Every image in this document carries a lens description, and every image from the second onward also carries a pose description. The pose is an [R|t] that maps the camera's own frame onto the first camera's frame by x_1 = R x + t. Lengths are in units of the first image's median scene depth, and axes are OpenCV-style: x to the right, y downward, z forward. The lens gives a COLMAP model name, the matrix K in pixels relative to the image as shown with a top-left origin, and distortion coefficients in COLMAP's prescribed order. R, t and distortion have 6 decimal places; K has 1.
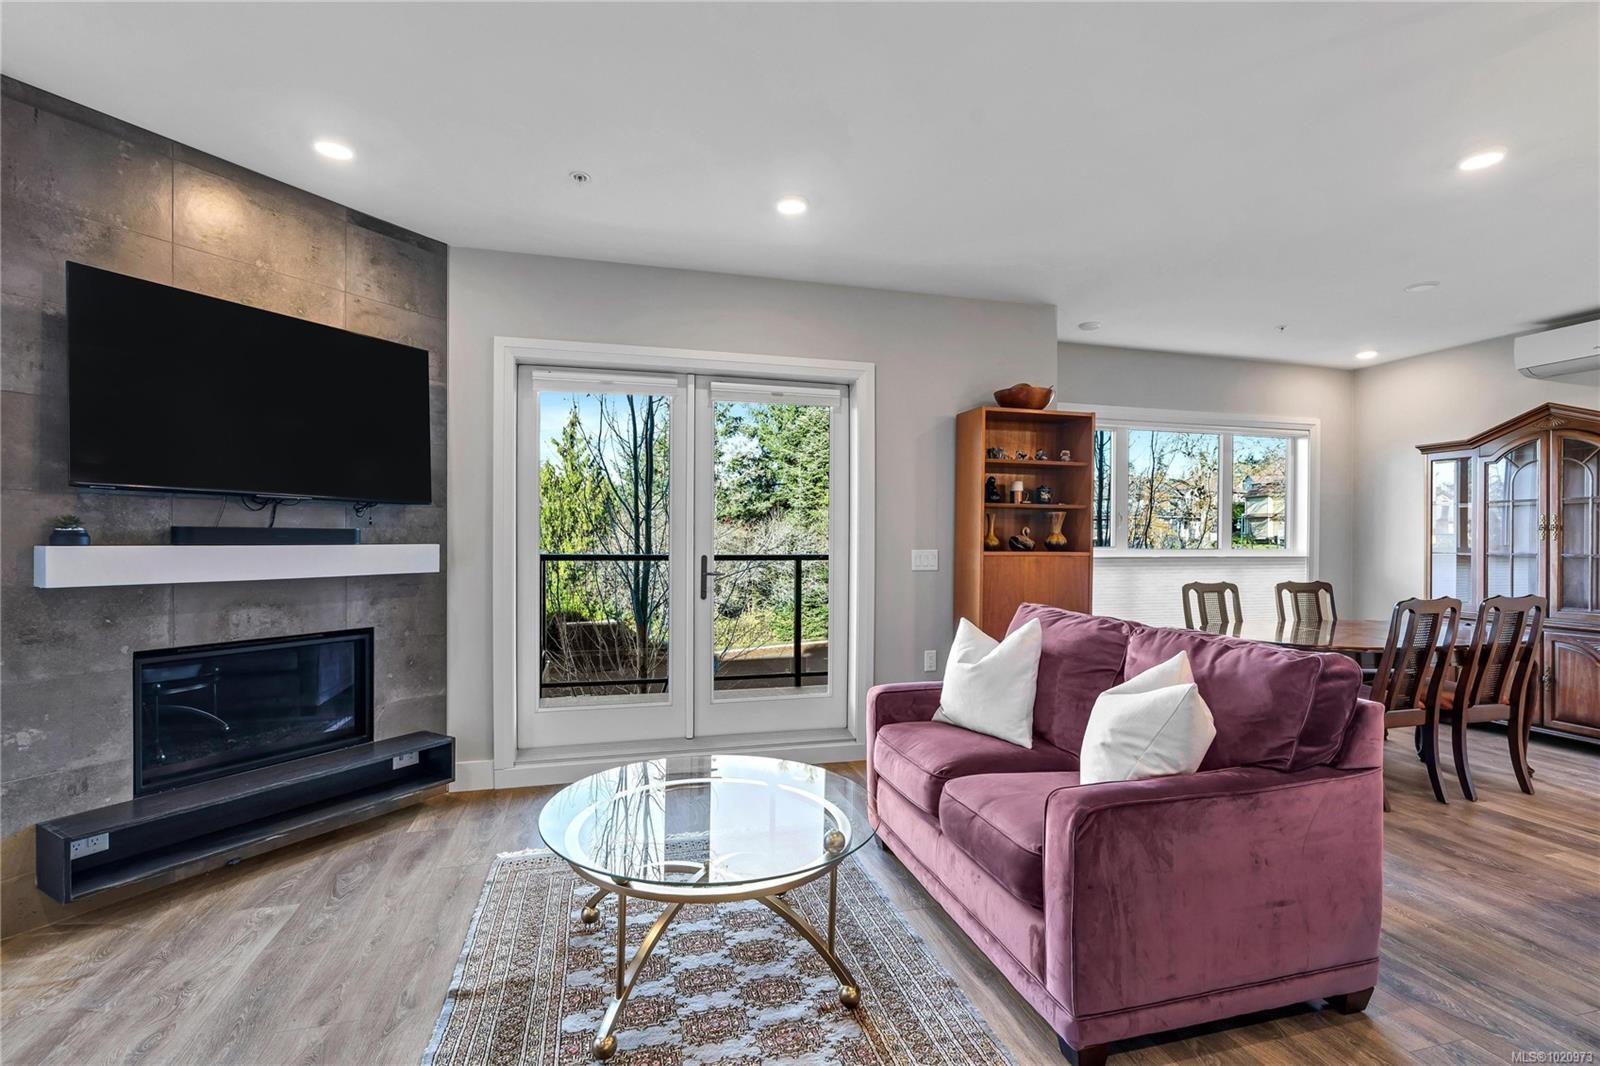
lens RADIAL K [[730.0, 0, 797.9], [0, 730.0, 545.6], [0, 0, 1]] dist [-0.011952, 0.004584]
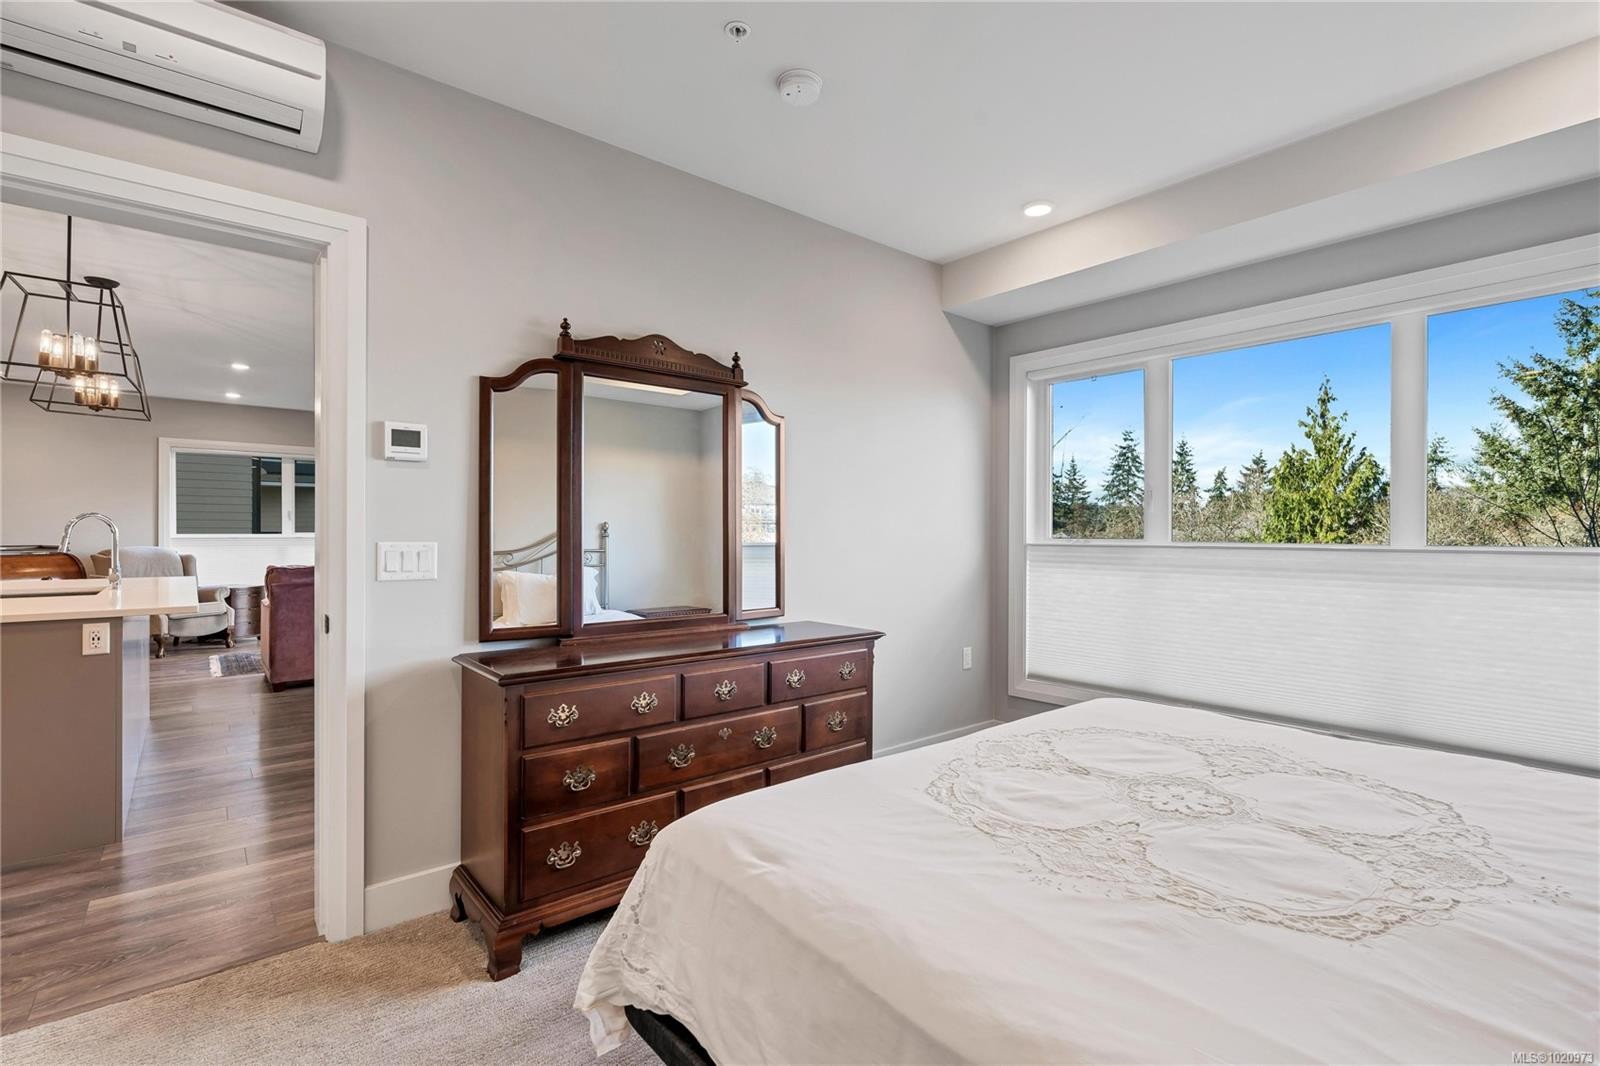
lens RADIAL K [[730.0, 0, 799.1], [0, 730.0, 535.0], [0, 0, 1]] dist [-0.011952, 0.004584]
pose [[0.419644, 0.000907, -0.907688, 2.358778], [-0.009879, 0.999945, -0.003568, 0.007055], [0.907635, 0.010464, 0.419630, 0.922077]]
